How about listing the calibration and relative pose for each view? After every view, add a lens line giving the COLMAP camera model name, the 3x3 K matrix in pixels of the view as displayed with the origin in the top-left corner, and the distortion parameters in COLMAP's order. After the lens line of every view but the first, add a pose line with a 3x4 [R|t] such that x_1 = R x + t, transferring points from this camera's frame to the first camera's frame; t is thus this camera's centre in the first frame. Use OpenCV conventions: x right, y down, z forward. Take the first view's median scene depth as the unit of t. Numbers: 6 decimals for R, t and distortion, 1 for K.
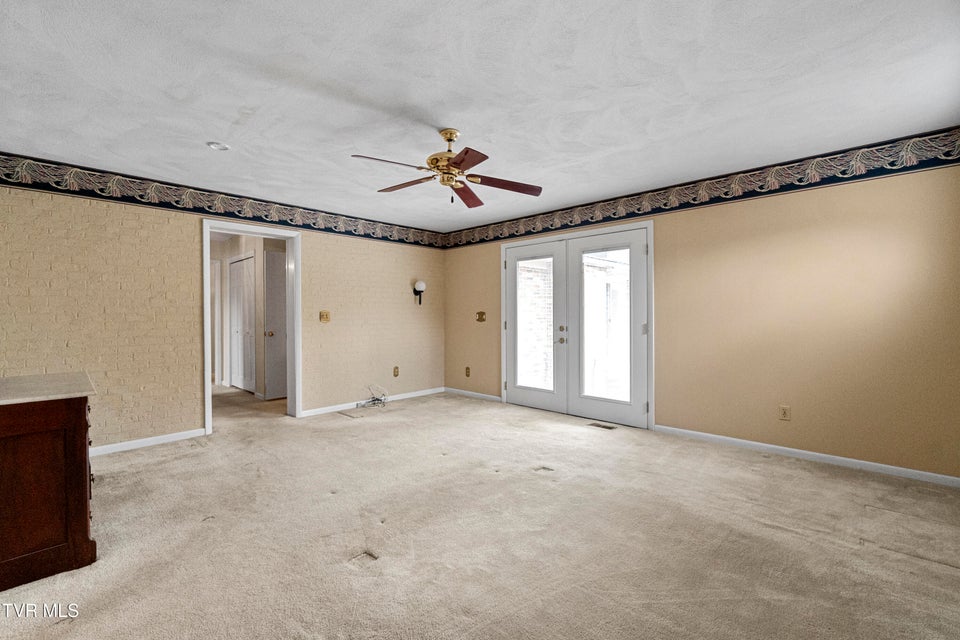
lens RADIAL K [[417.1, 0, 480.7], [0, 417.1, 325.5], [0, 0, 1]] dist [-0.000747, 0.000427]
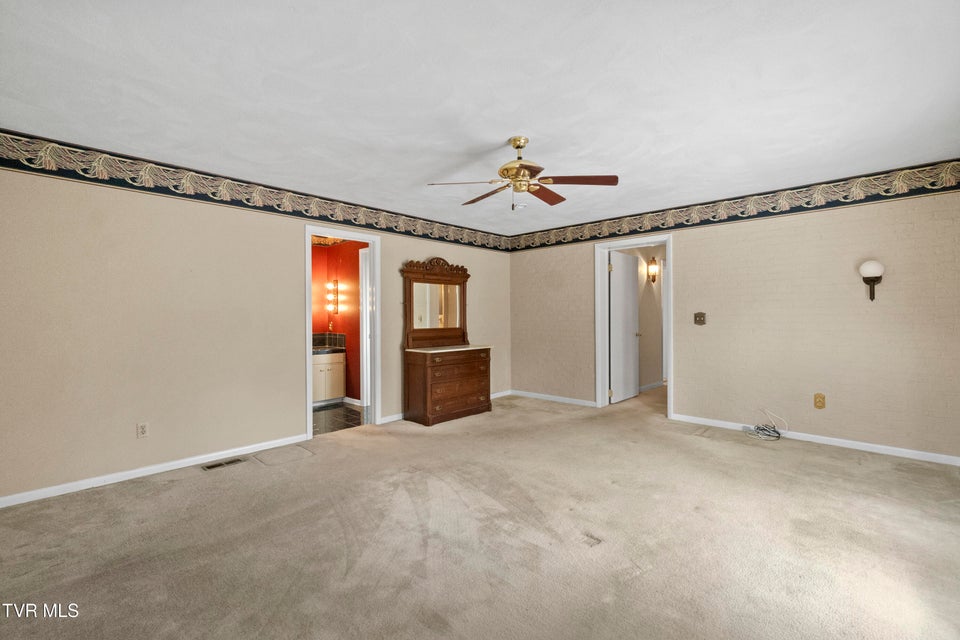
lens RADIAL K [[417.1, 0, 480.7], [0, 417.1, 325.5], [0, 0, 1]] dist [-0.000747, 0.000427]
pose [[0.005518, 0.029904, -0.999538, 0.702666], [-0.025428, 0.999234, 0.029755, -0.027466], [0.999661, 0.025253, 0.006274, 0.668248]]
